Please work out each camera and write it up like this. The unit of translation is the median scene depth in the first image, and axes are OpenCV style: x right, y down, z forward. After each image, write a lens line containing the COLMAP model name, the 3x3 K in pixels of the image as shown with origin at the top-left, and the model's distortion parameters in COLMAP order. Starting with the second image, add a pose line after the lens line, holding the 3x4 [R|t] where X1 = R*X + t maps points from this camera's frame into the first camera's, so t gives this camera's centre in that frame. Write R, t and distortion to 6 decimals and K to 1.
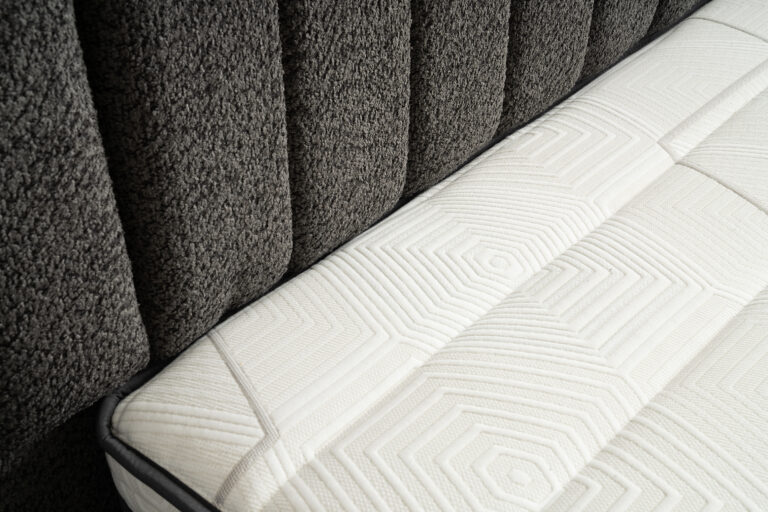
lens RADIAL K [[1058.4, 0, 379.2], [0, 1058.4, 253.8], [0, 0, 1]] dist [0.160181, 0.000000]
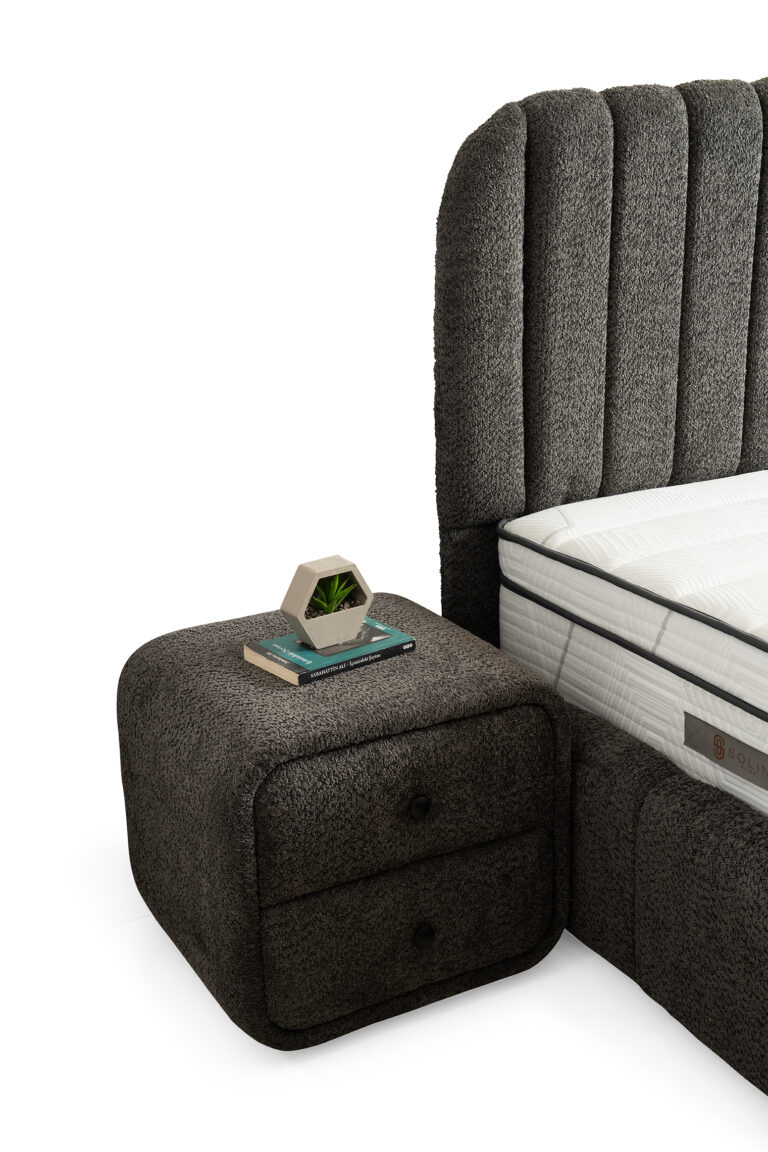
lens RADIAL K [[1524.2, 0, 437.2], [0, 1524.2, 602.2], [0, 0, 1]] dist [0.151720, 0.000000]
pose [[0.940946, 0.108603, -0.320665, 0.663165], [-0.195044, 0.948071, -0.251236, 1.148901], [0.276729, 0.298943, 0.913266, -1.909517]]
